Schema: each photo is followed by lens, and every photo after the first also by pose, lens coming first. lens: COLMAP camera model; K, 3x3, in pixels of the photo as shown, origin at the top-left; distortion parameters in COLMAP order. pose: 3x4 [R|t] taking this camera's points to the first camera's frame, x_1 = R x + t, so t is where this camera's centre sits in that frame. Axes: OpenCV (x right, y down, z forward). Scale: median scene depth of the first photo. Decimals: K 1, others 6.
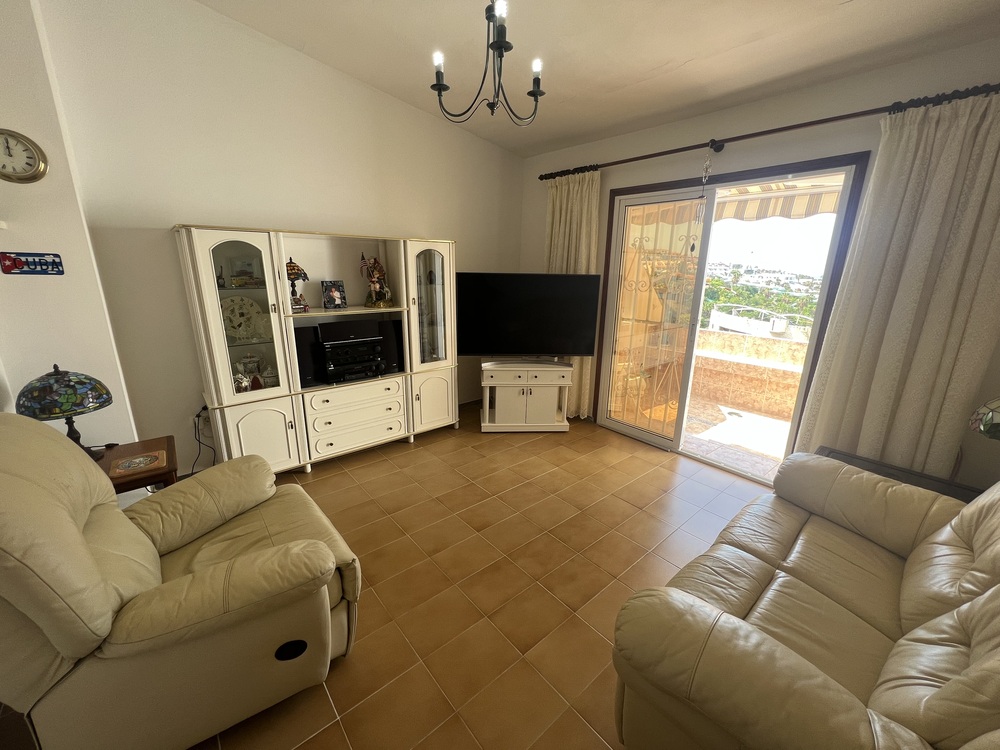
lens RADIAL K [[401.5, 0, 498.7], [0, 401.5, 373.8], [0, 0, 1]] dist [-0.004058, 0.000986]
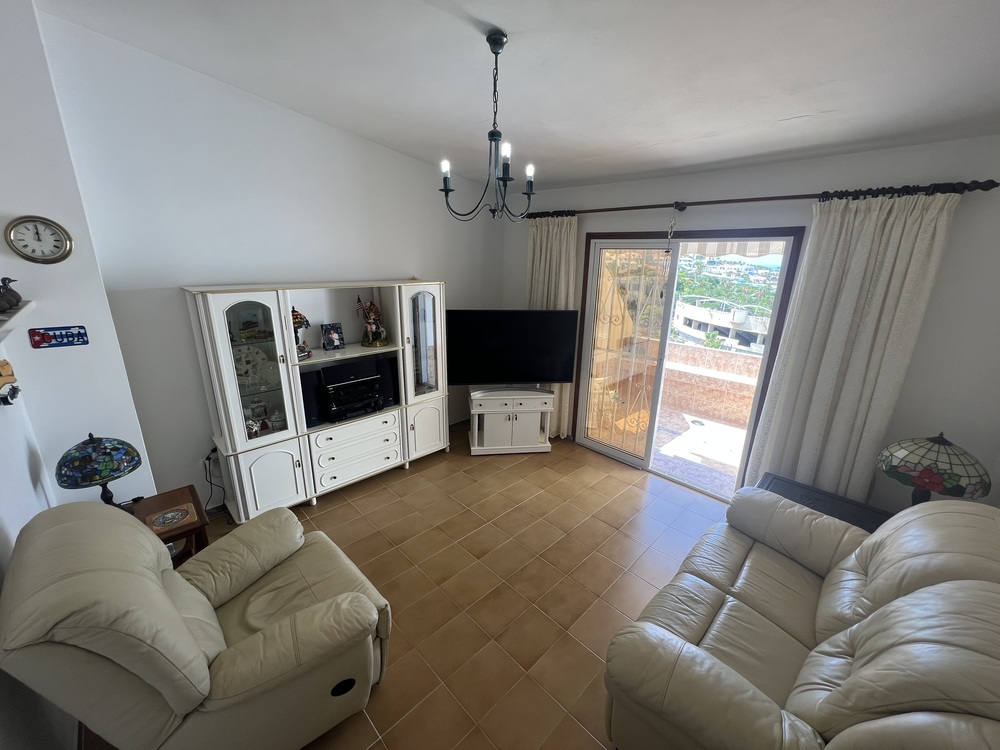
lens RADIAL K [[401.5, 0, 498.7], [0, 401.5, 373.8], [0, 0, 1]] dist [-0.004058, 0.000986]
pose [[0.997452, -0.016808, 0.069334, -0.052648], [0.015219, 0.999611, 0.023379, -0.128584], [-0.069700, -0.022264, 0.997319, -0.102122]]
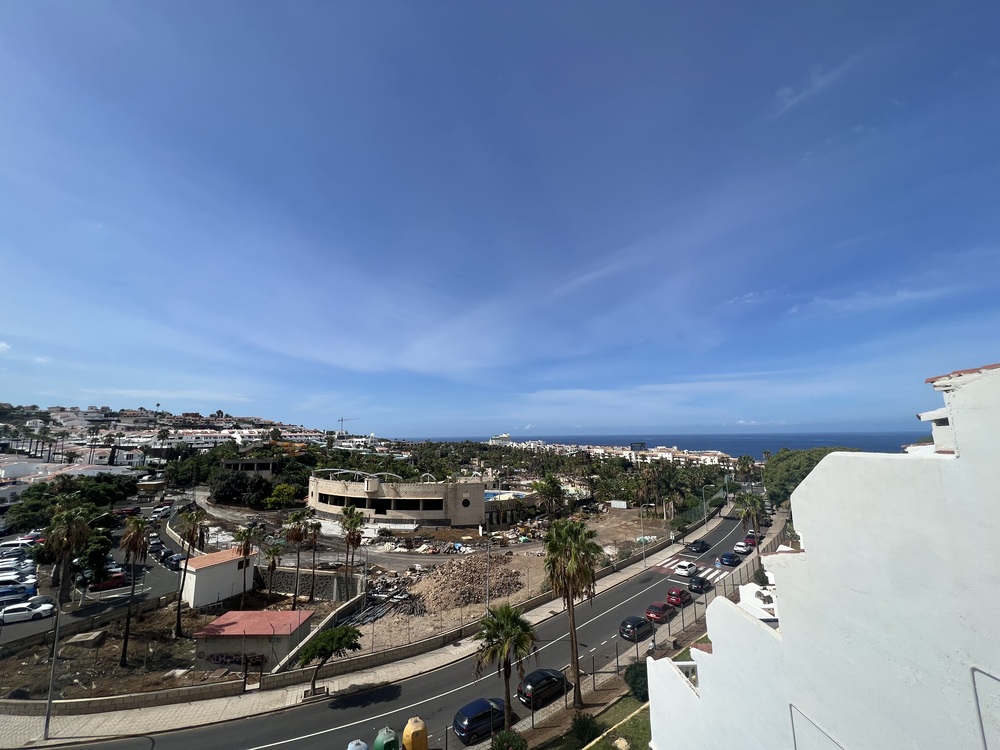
lens RADIAL K [[399.9, 0, 498.2], [0, 399.9, 373.4], [0, 0, 1]] dist [-0.002355, 0.000816]
pose [[0.609977, 0.094526, 0.786761, 1.237374], [0.228819, 0.929555, -0.289085, -0.396345], [-0.758664, 0.356361, 0.545377, 1.917974]]
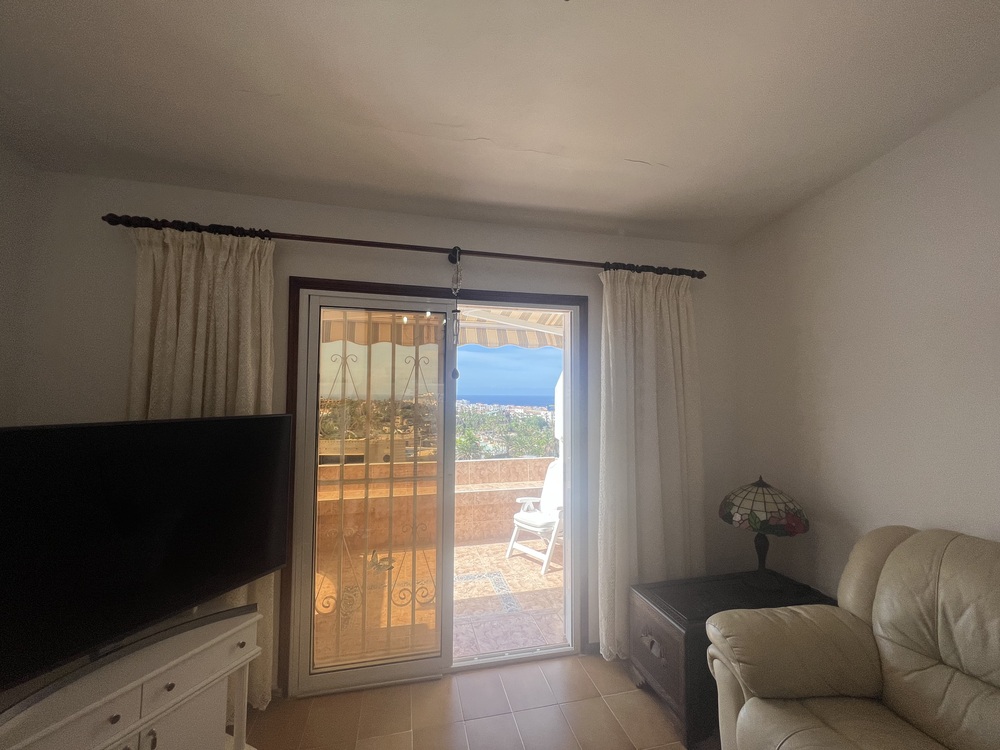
lens RADIAL K [[401.5, 0, 498.7], [0, 401.5, 373.8], [0, 0, 1]] dist [-0.004058, 0.000986]
pose [[0.452038, 0.029717, 0.891504, -0.143081], [0.232261, 0.961048, -0.149804, -0.188094], [-0.861230, 0.274779, 0.427528, 0.625141]]
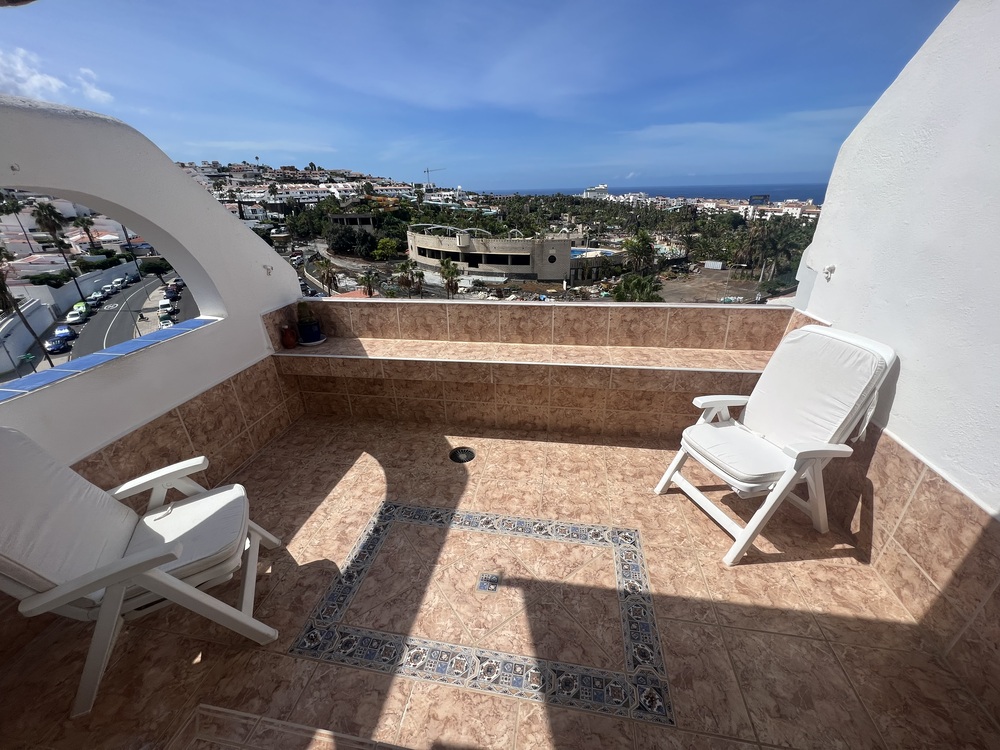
lens RADIAL K [[399.9, 0, 498.2], [0, 399.9, 373.4], [0, 0, 1]] dist [-0.002355, 0.000816]
pose [[0.764299, -0.302441, 0.569541, 0.667369], [0.201934, 0.951026, 0.234034, -0.244853], [-0.612430, -0.063863, 0.787941, 1.038223]]
